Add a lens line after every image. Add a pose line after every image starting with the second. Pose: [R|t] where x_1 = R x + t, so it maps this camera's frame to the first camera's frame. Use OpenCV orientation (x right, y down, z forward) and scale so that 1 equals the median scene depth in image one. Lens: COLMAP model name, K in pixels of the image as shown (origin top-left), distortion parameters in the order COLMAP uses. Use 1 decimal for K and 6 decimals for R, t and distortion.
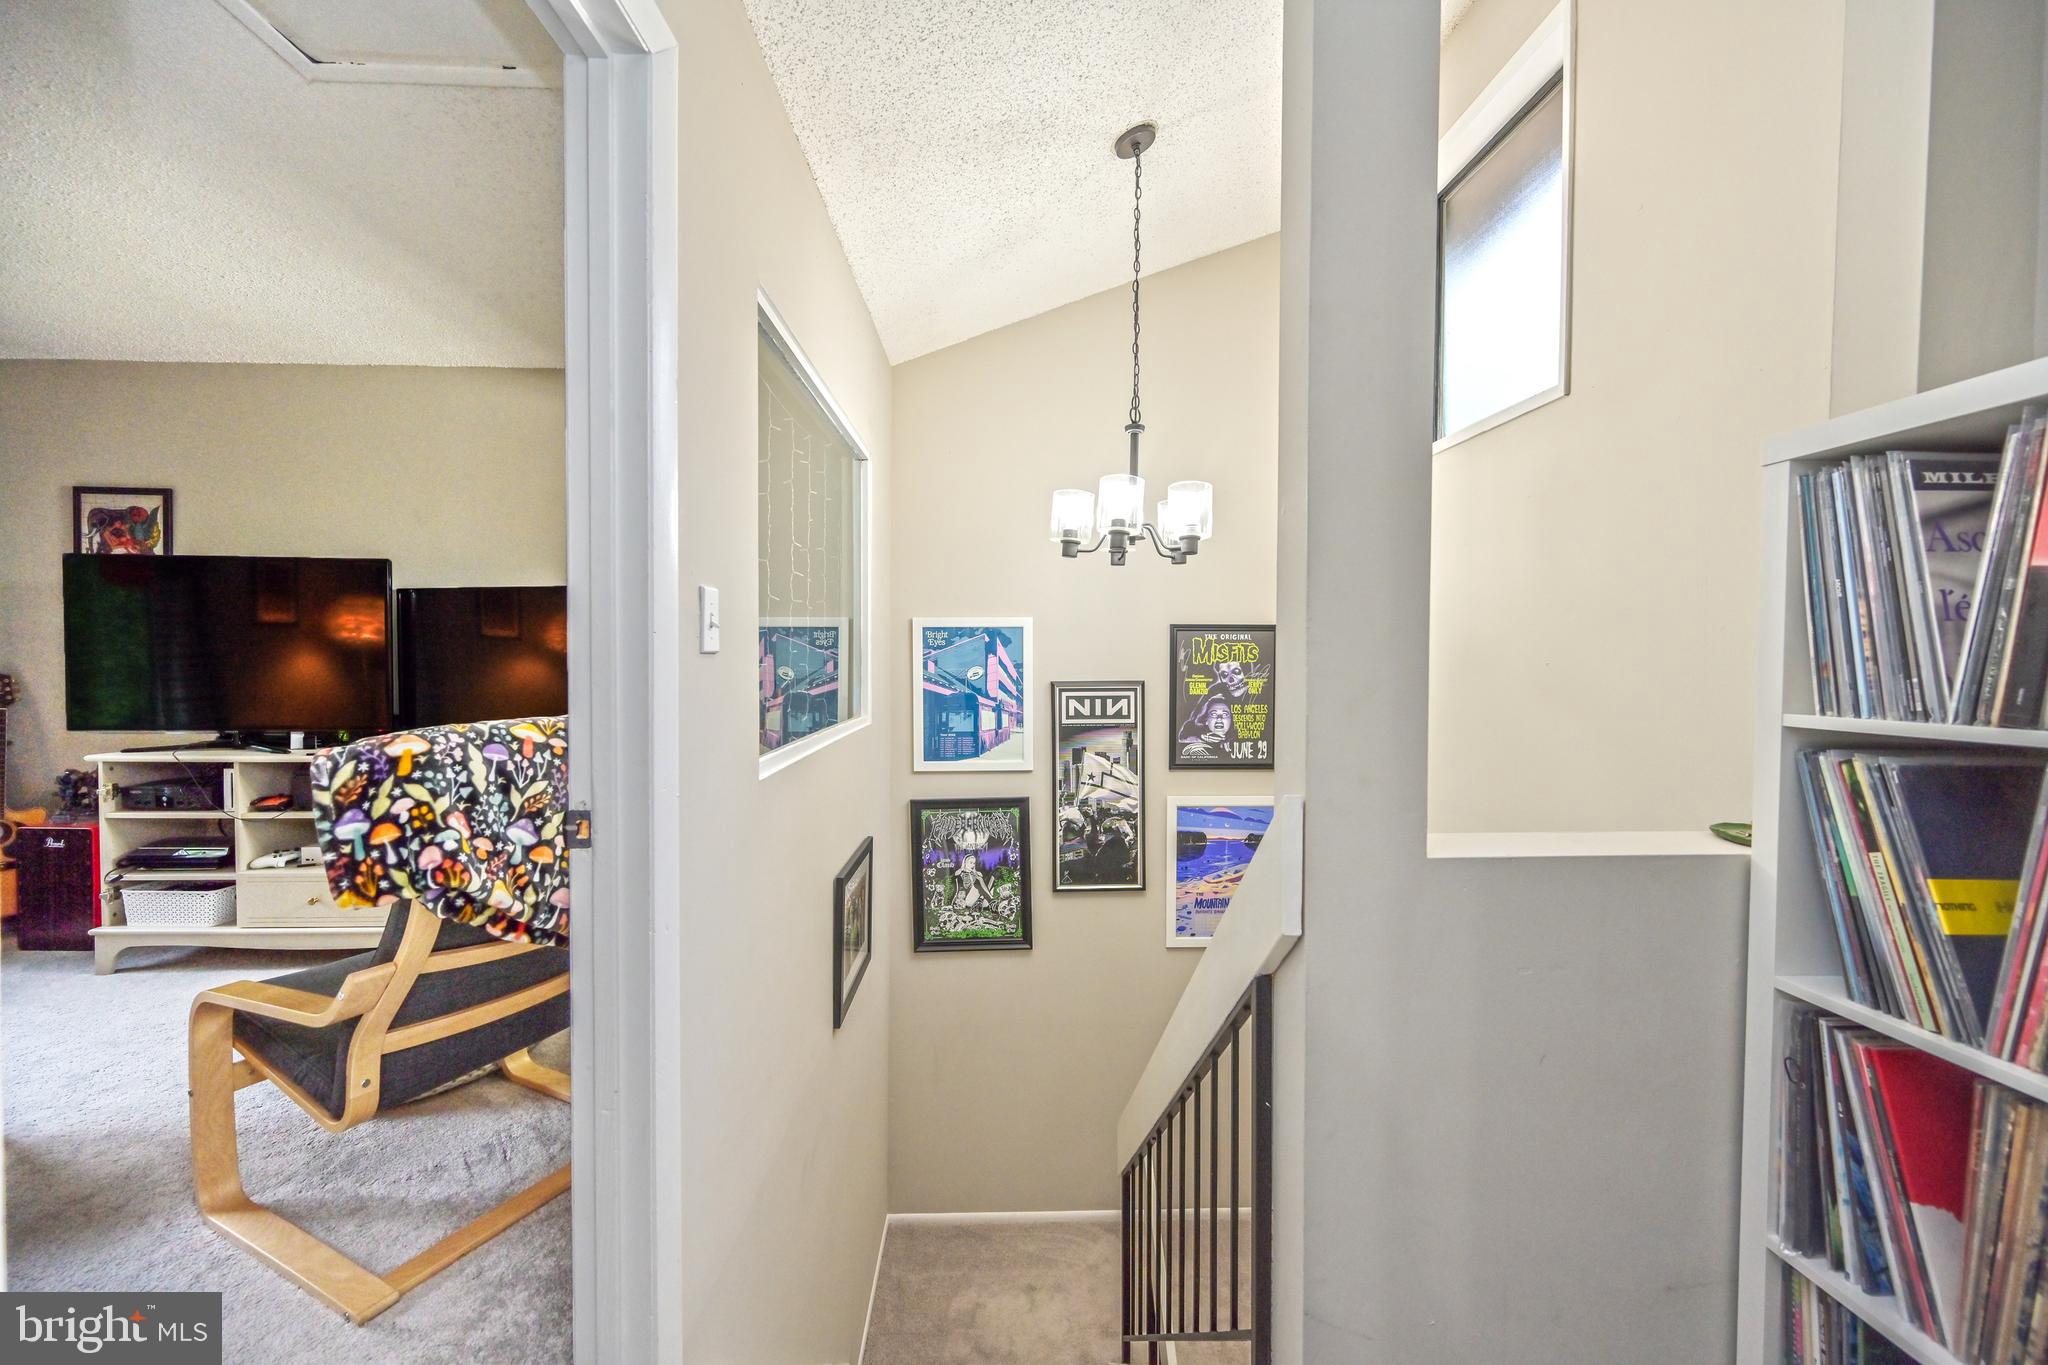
lens RADIAL K [[814.4, 0, 1046.4], [0, 814.4, 674.6], [0, 0, 1]] dist [-0.000868, 0.000266]
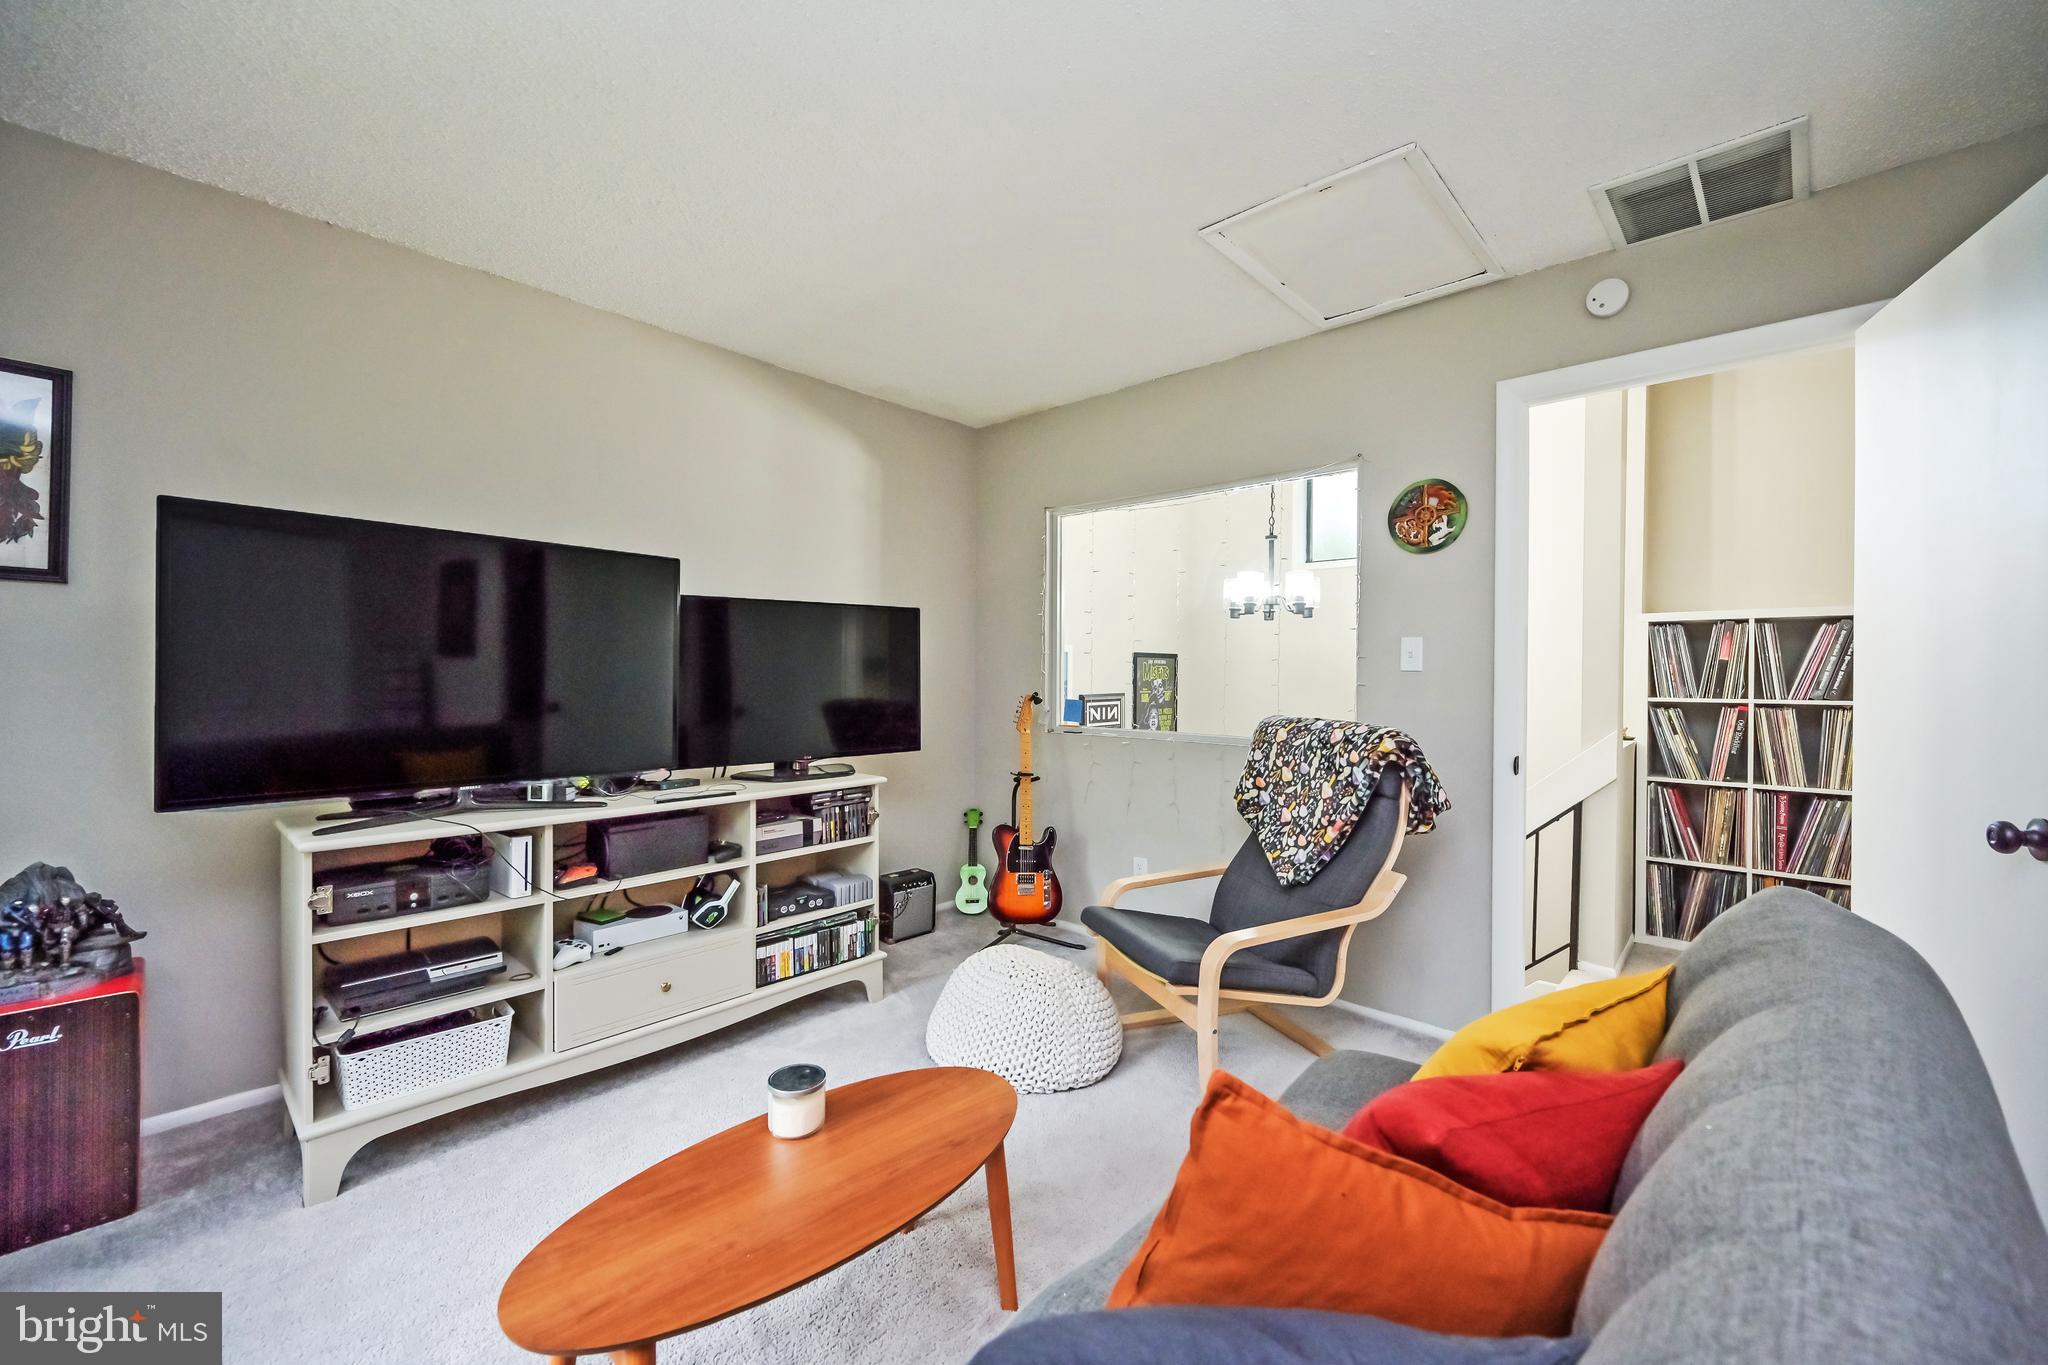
lens RADIAL K [[814.4, 0, 1046.4], [0, 814.4, 674.6], [0, 0, 1]] dist [-0.000868, 0.000266]
pose [[0.689877, 0.000530, 0.723926, -1.163983], [0.009880, 0.999900, -0.010148, -0.013280], [-0.723859, 0.014153, 0.689803, 0.173290]]
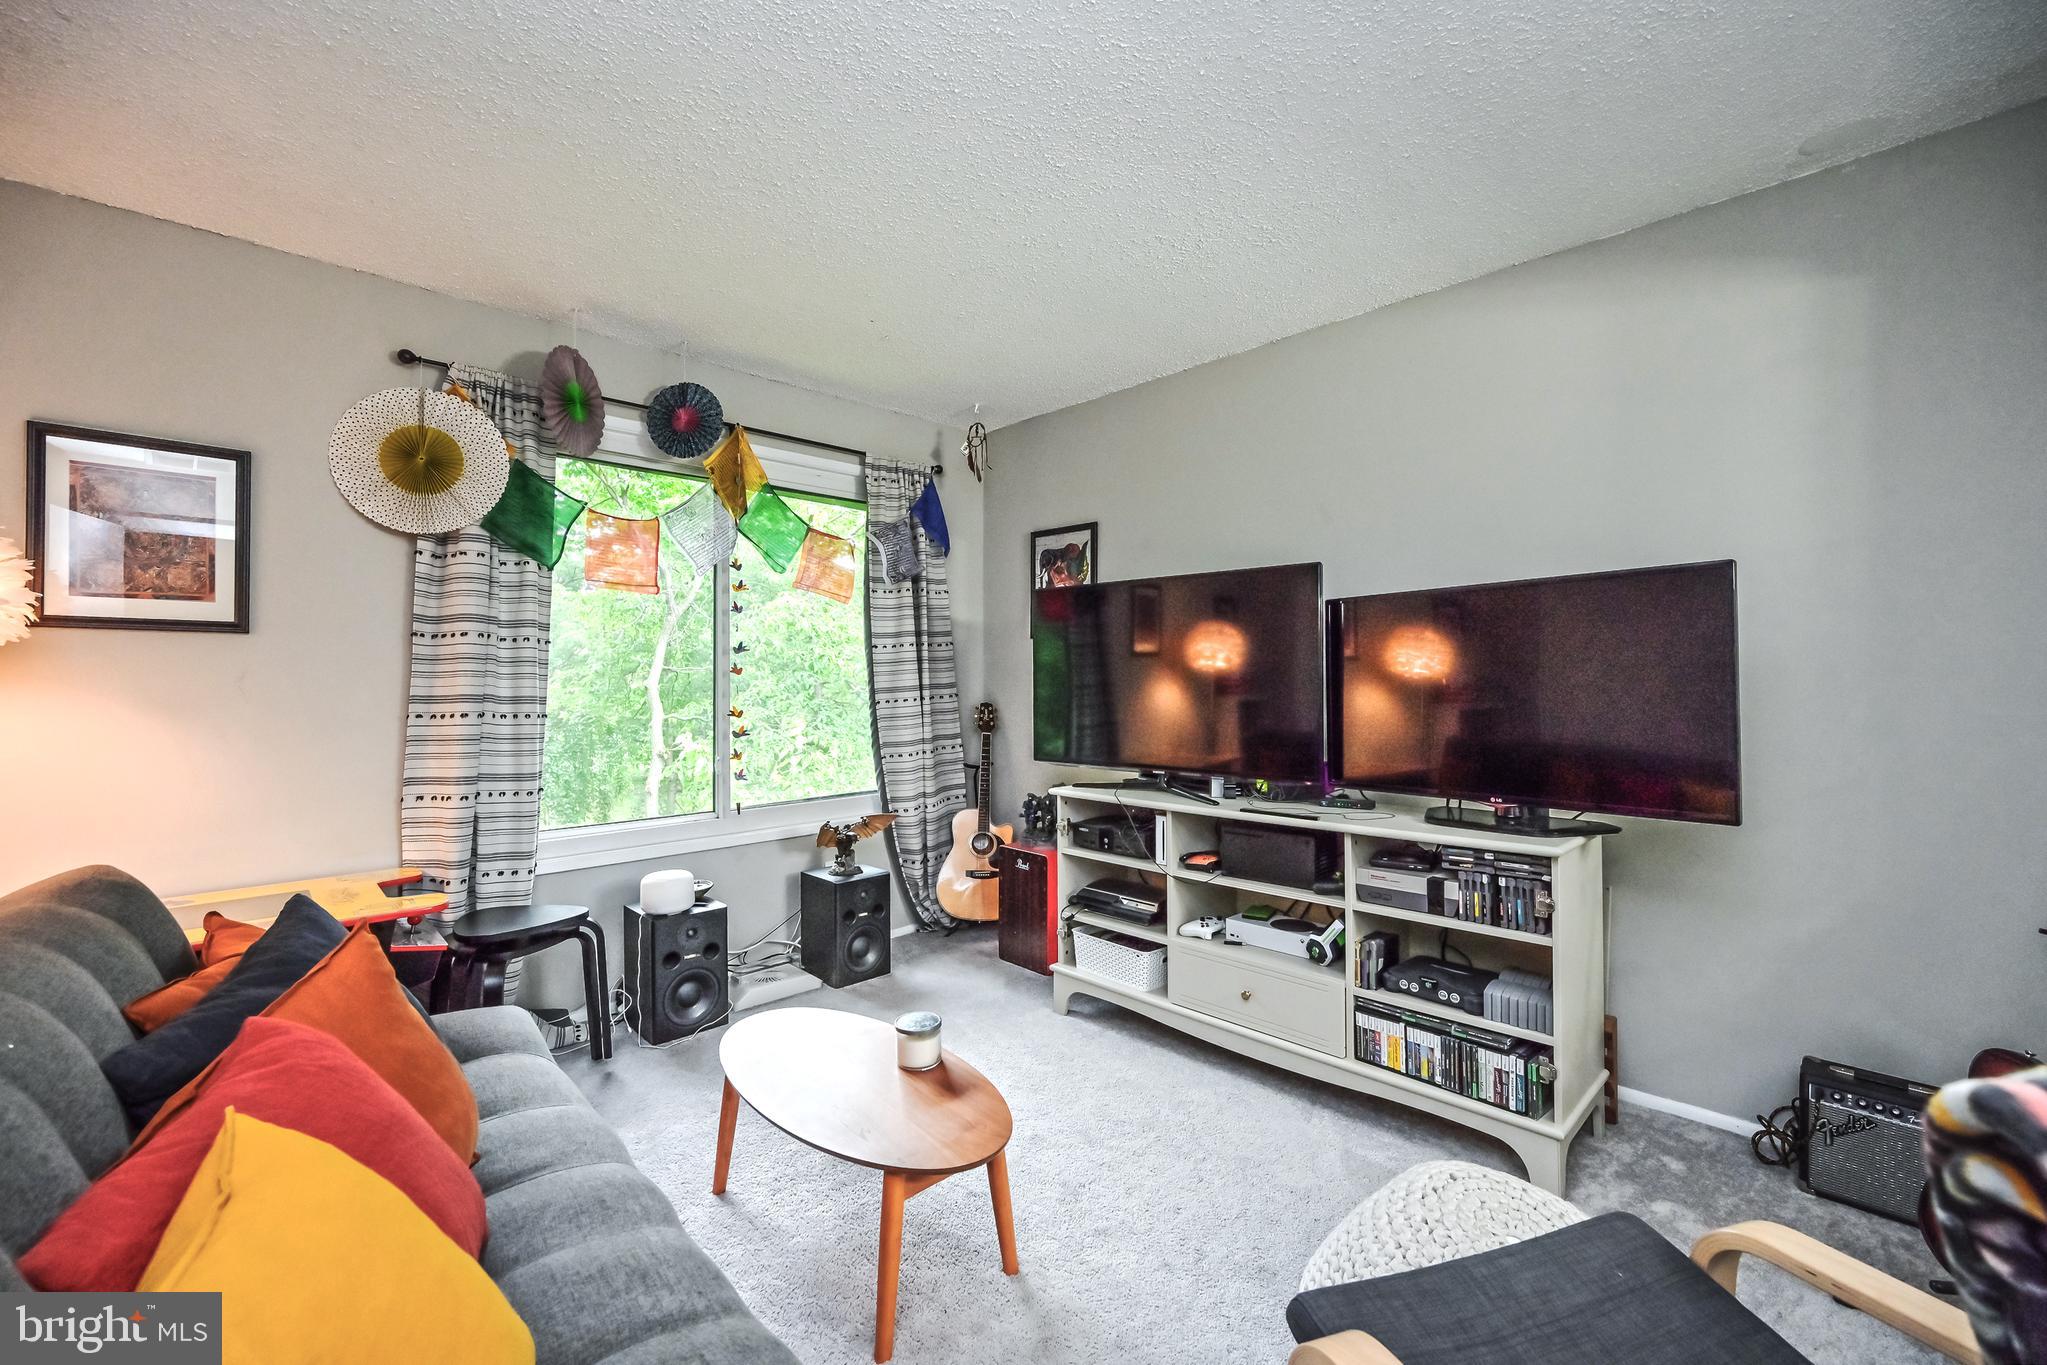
lens RADIAL K [[814.0, 0, 1045.9], [0, 814.0, 674.6], [0, 0, 1]] dist [-0.000868, 0.000266]
pose [[0.695774, -0.012594, -0.718150, -0.441326], [-0.007671, 0.999659, -0.024963, -0.013703], [0.718220, 0.022877, 0.695440, 0.284775]]
